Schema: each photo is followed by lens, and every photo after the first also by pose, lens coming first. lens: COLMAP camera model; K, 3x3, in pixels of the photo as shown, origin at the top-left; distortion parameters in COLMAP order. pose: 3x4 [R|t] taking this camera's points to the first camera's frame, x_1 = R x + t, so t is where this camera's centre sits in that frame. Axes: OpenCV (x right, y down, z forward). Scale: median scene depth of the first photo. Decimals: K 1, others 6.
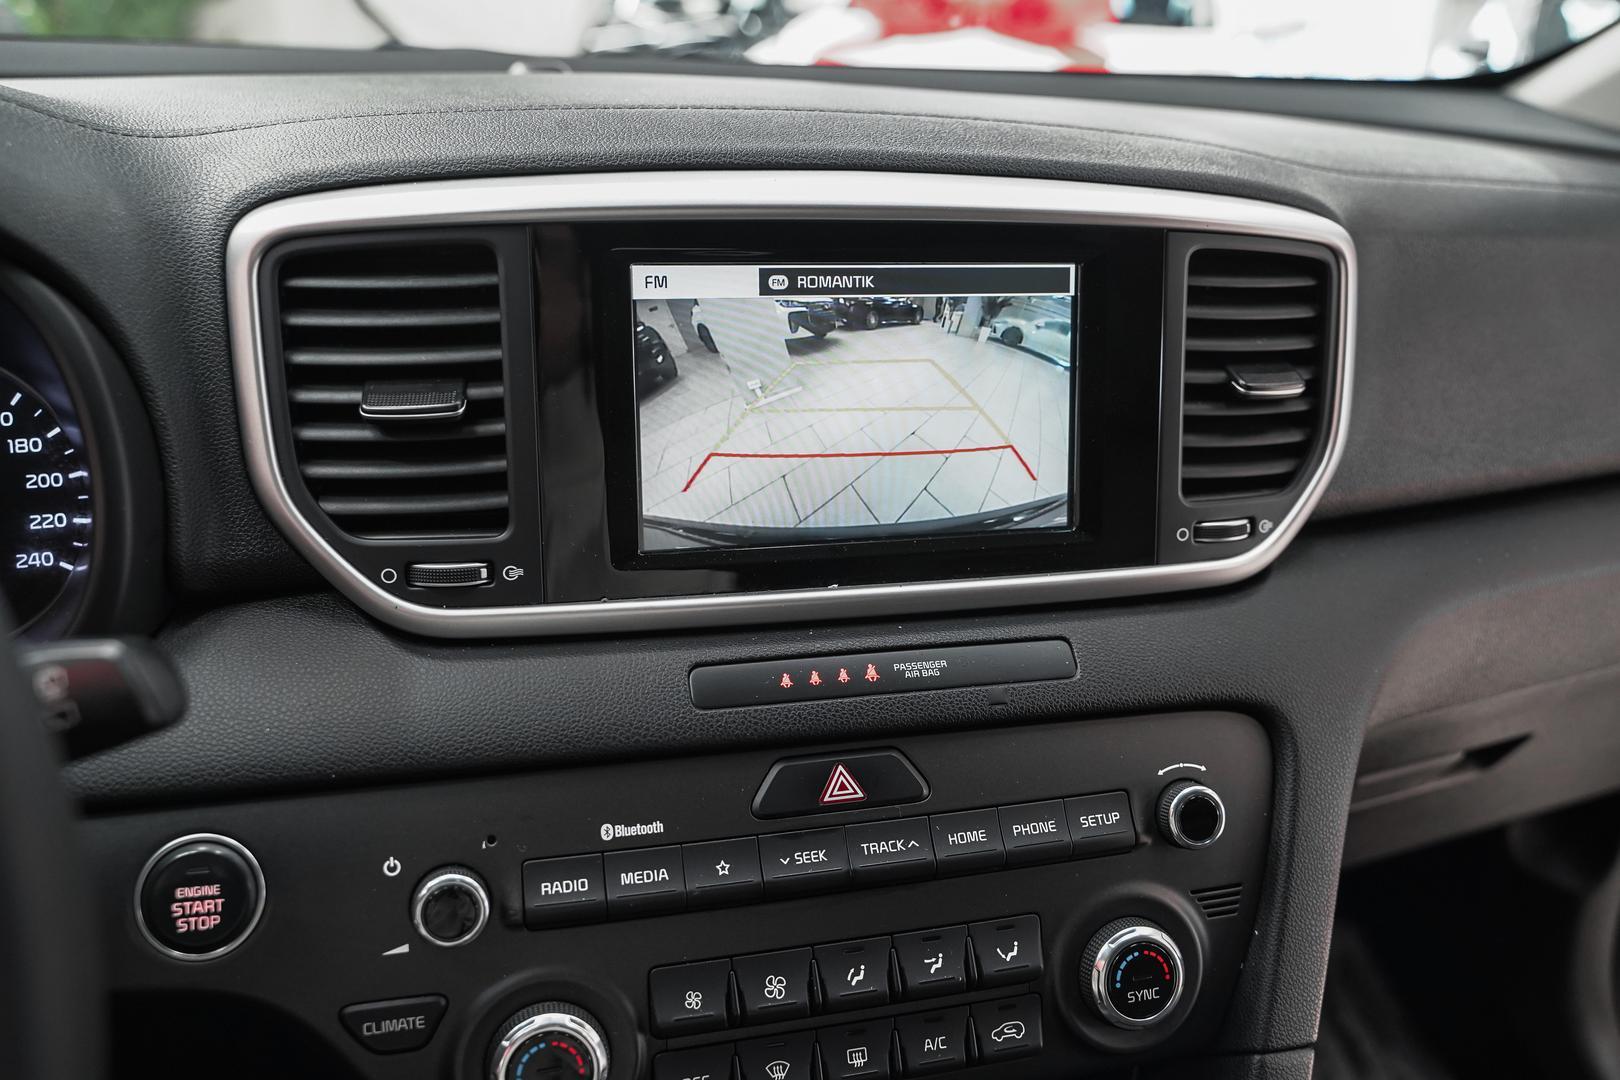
lens RADIAL K [[1336.2, 0, 848.5], [0, 1336.2, 513.1], [0, 0, 1]] dist [-0.017406, -0.001522]
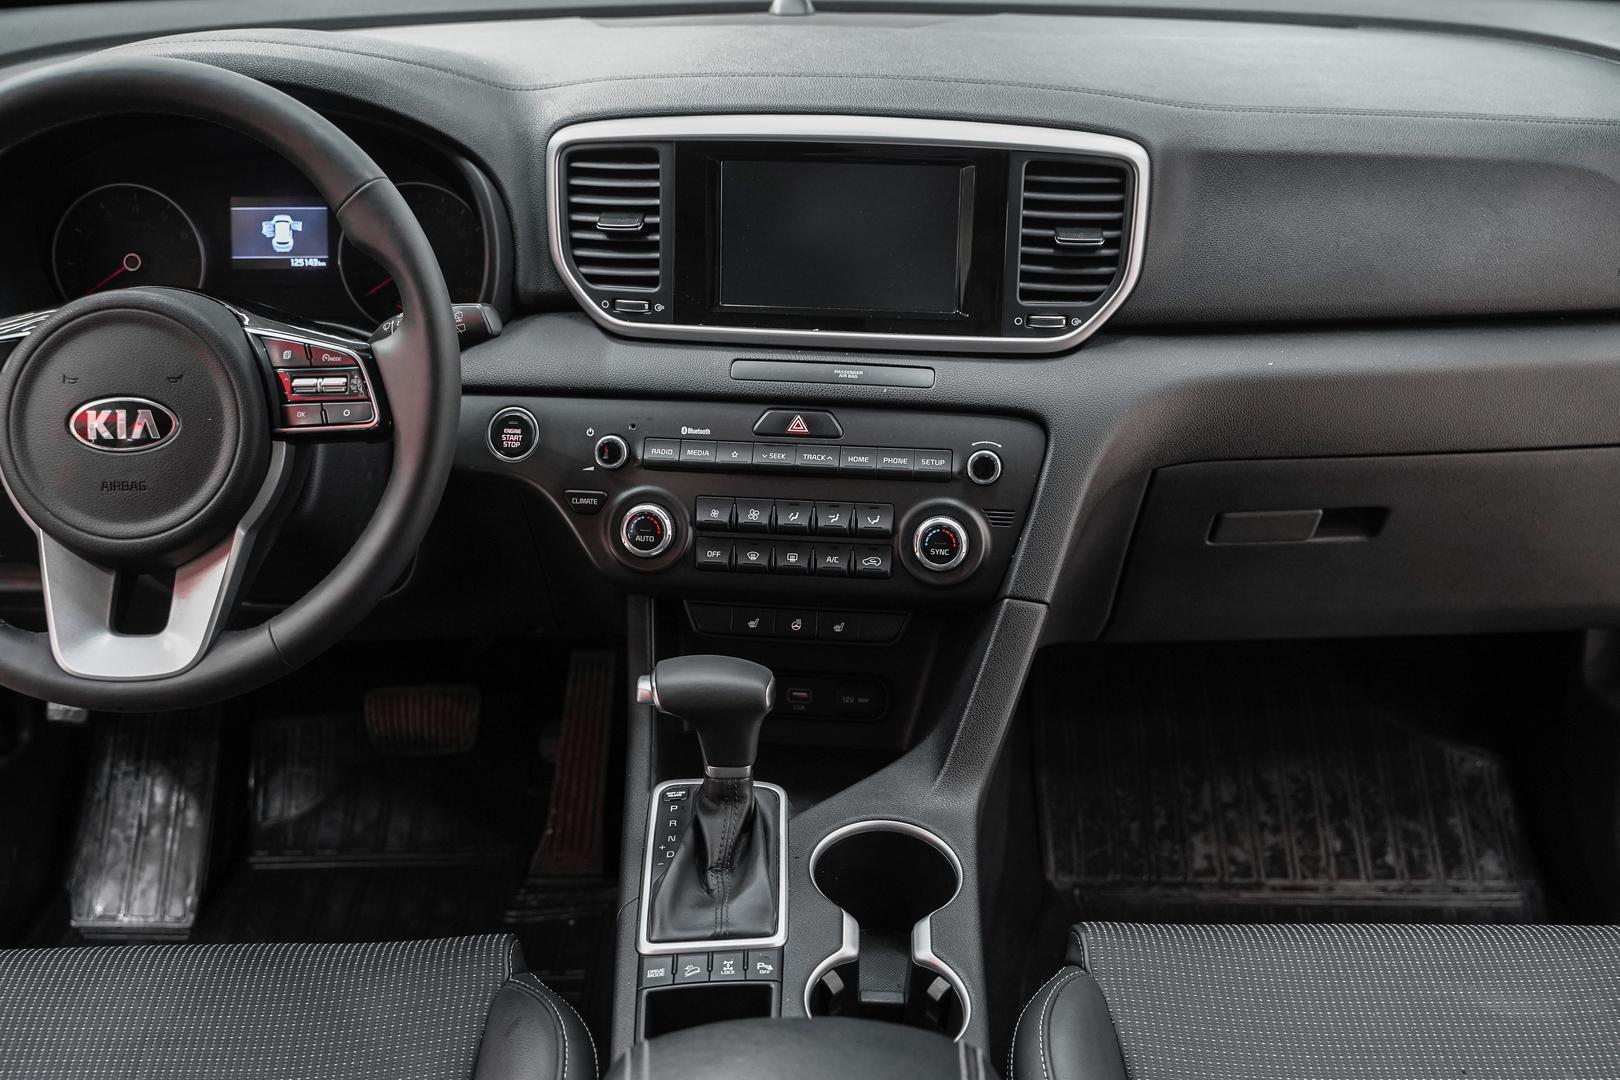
lens RADIAL K [[1785.2, 0, 810.6], [0, 1785.2, 543.0], [0, 0, 1]] dist [0.005457, -0.025040]
pose [[0.924330, 0.117475, -0.363062, 1.022041], [-0.085735, 0.991042, 0.102395, 0.102801], [0.371839, -0.063519, 0.926122, -1.521231]]
